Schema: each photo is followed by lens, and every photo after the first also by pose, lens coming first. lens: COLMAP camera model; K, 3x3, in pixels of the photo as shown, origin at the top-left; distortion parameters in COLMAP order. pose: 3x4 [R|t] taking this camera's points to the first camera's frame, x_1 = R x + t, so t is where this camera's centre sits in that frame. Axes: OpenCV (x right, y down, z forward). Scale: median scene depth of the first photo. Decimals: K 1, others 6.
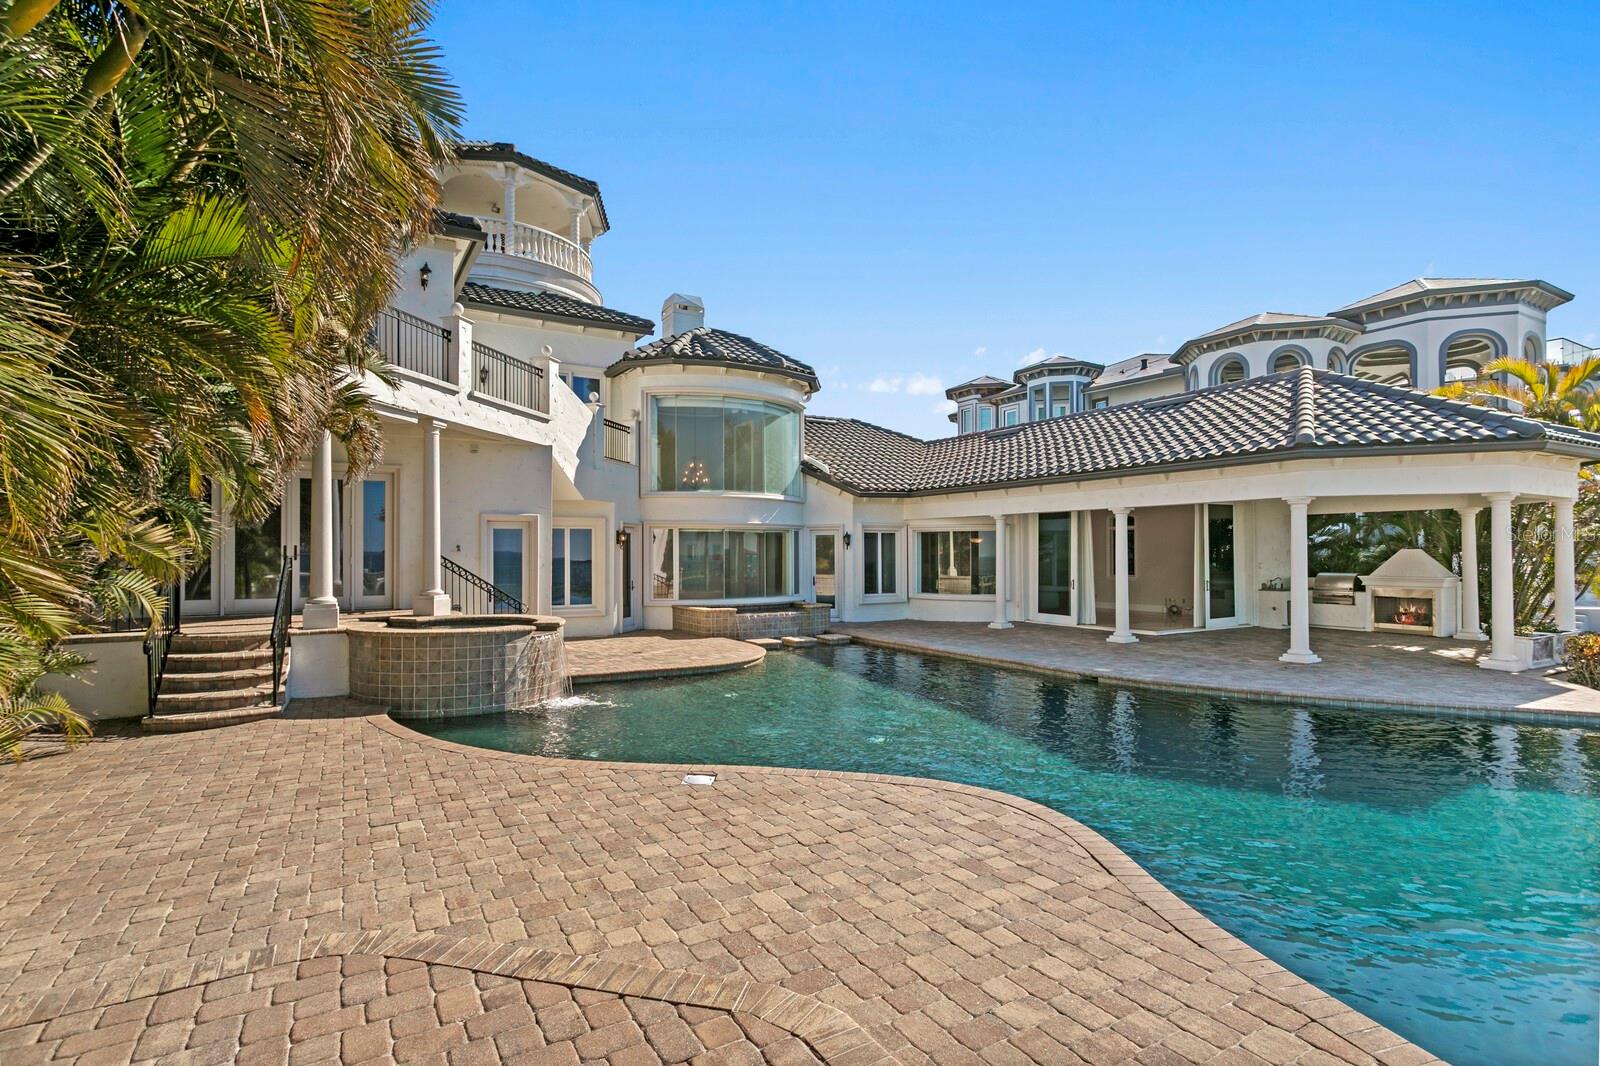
lens RADIAL K [[787.5, 0, 800.0], [0, 787.5, 533.0], [0, 0, 1]] dist [0.001916, 0.000044]
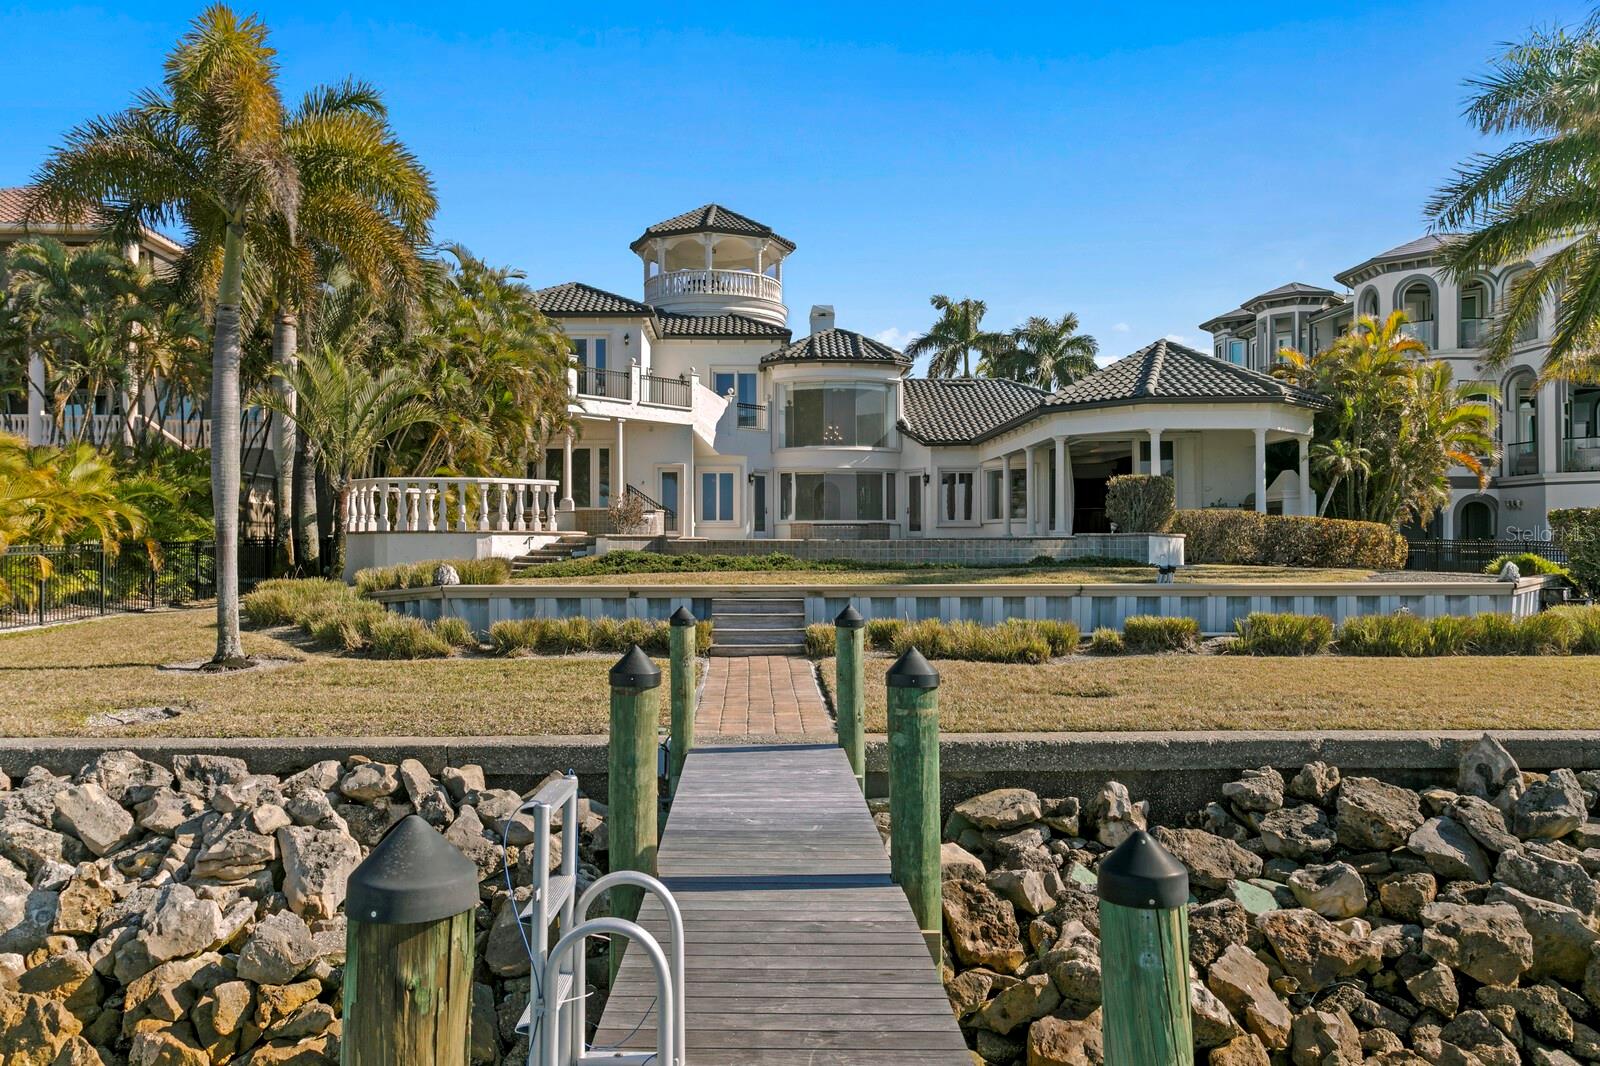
lens RADIAL K [[1376.9, 0, 800.0], [0, 1376.9, 533.0], [0, 0, 1]] dist [0.013087, 0.002621]
pose [[0.866787, -0.006993, -0.498630, 1.051219], [0.010781, 0.999931, 0.004718, 0.088283], [0.498562, -0.009466, 0.866802, -1.144938]]
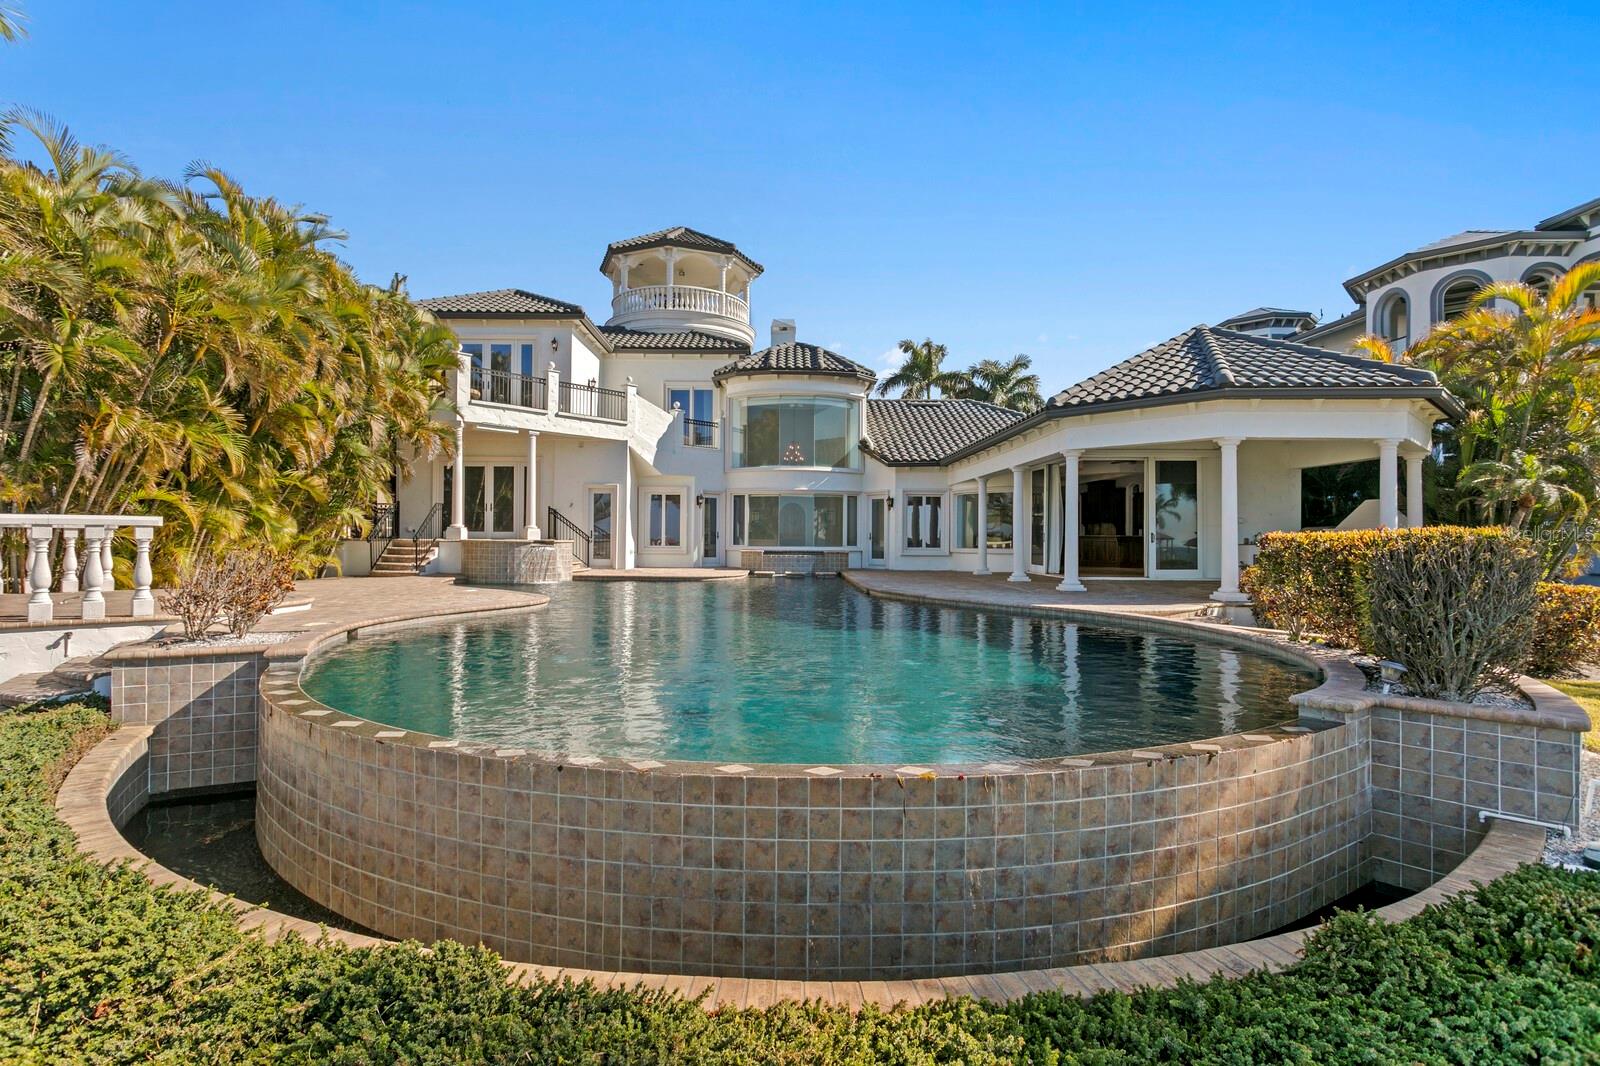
lens RADIAL K [[811.2, 0, 800.0], [0, 811.2, 533.0], [0, 0, 1]] dist [-0.003160, -0.000384]
pose [[0.852942, 0.006045, -0.521971, 0.607295], [0.002432, 0.999876, 0.015554, 0.036620], [0.522001, -0.014536, 0.852821, -0.151885]]
